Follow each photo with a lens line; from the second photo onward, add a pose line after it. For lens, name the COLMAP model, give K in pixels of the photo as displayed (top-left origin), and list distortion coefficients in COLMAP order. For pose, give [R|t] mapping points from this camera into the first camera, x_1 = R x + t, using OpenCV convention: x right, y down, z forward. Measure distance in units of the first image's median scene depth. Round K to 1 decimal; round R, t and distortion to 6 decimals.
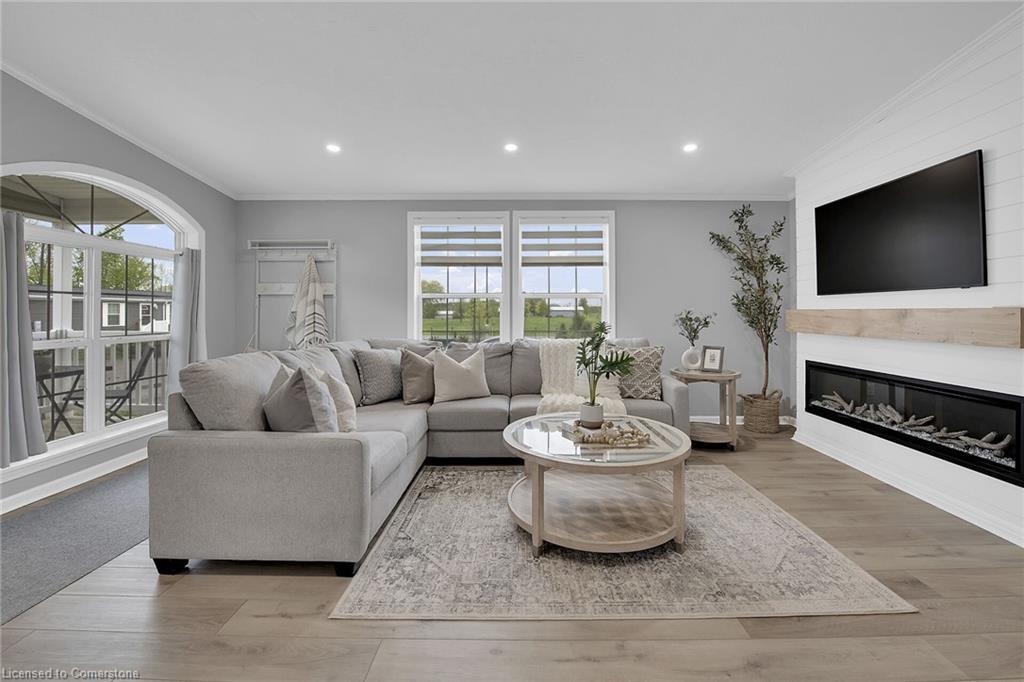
lens RADIAL K [[418.5, 0, 521.4], [0, 418.5, 308.7], [0, 0, 1]] dist [-0.019782, -0.000023]
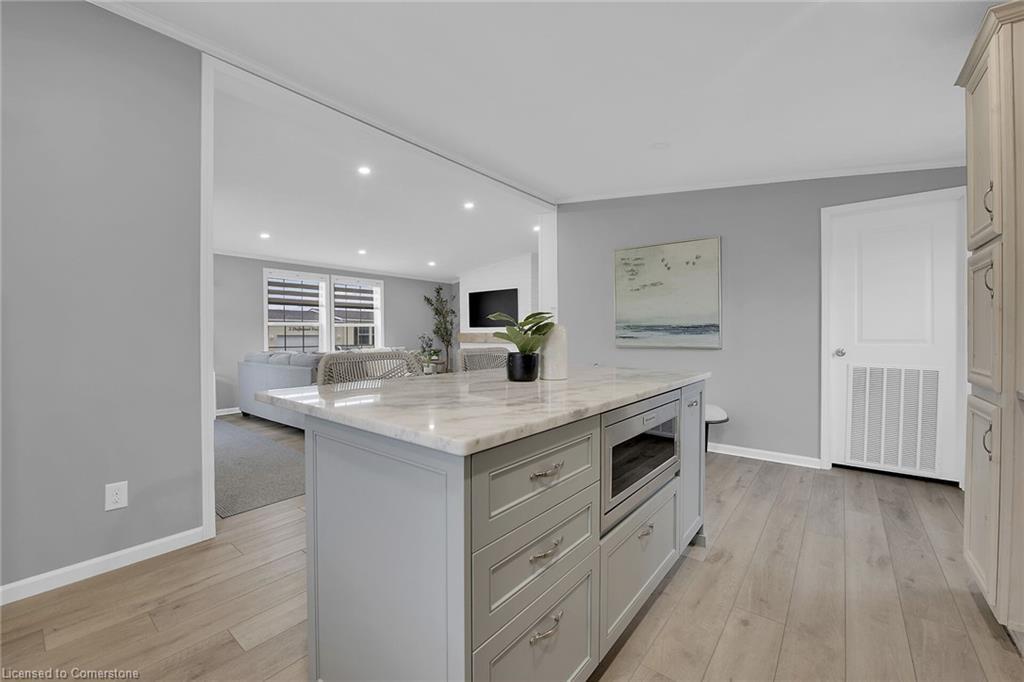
lens RADIAL K [[412.9, 0, 513.6], [0, 412.9, 336.0], [0, 0, 1]] dist [-0.016334, -0.001683]
pose [[0.623810, -0.005911, 0.781554, -1.070904], [-0.003187, 0.999944, 0.010107, -0.006661], [-0.781570, -0.008796, 0.623756, -0.770098]]
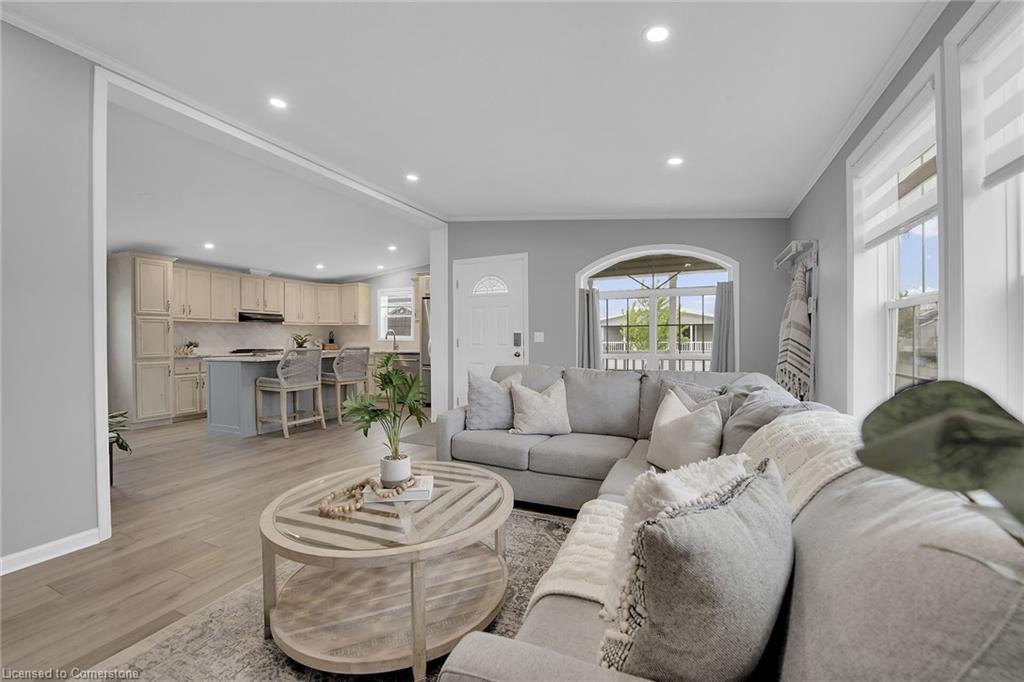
lens RADIAL K [[412.9, 0, 520.1], [0, 412.9, 341.7], [0, 0, 1]] dist [-0.016334, -0.001683]
pose [[-0.385726, 0.011048, -0.922547, 0.512780], [0.016727, 0.999848, 0.004980, 0.005178], [0.922462, -0.013511, -0.385853, 0.983718]]
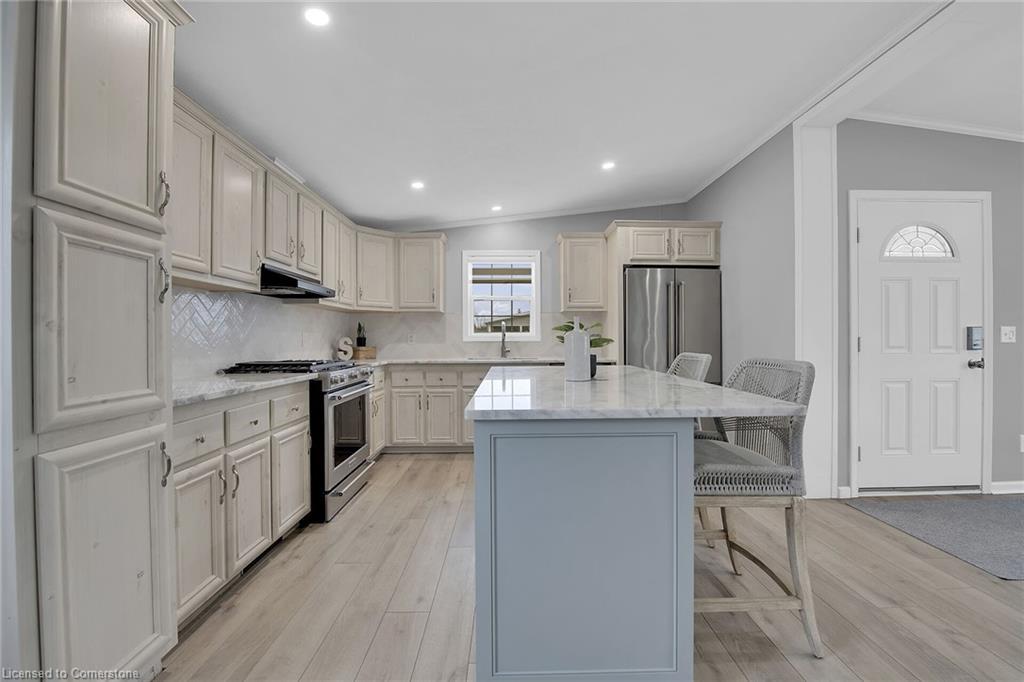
lens RADIAL K [[412.9, 0, 522.0], [0, 412.9, 340.1], [0, 0, 1]] dist [-0.016334, -0.001683]
pose [[0.024290, 0.003445, -0.999699, -0.036341], [0.014003, 0.999895, 0.003785, -0.009021], [0.999607, -0.014091, 0.024239, -0.570791]]
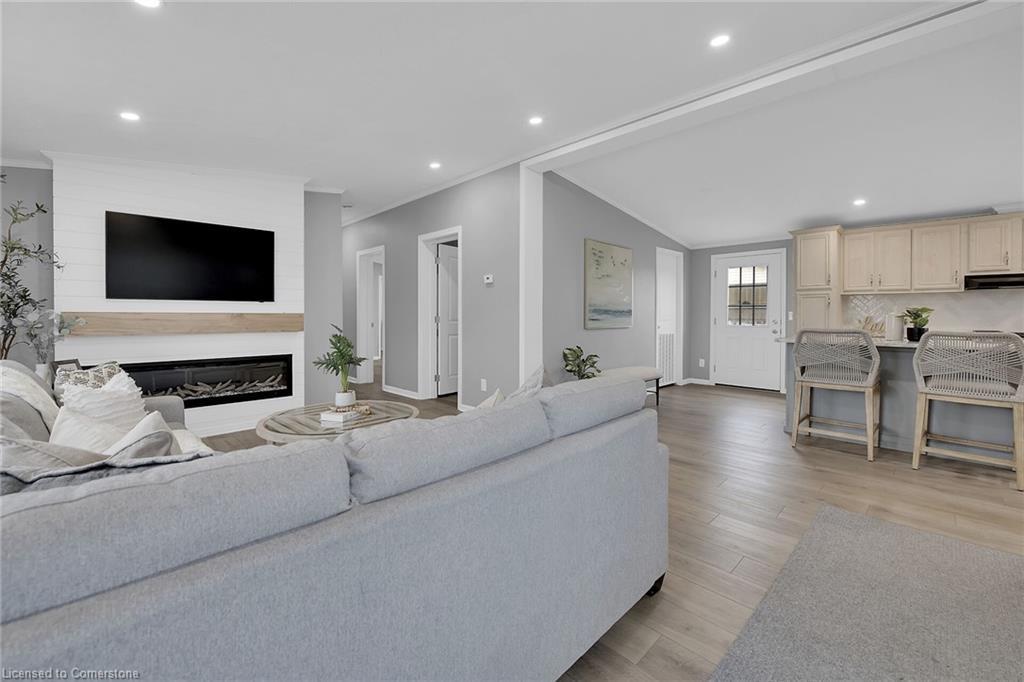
lens RADIAL K [[412.9, 0, 506.8], [0, 412.9, 320.7], [0, 0, 1]] dist [-0.016334, -0.001683]
pose [[-0.701818, -0.016340, 0.712169, -0.656599], [-0.011368, 0.999866, 0.011739, -0.000971], [-0.712265, 0.000143, -0.701910, 0.981224]]
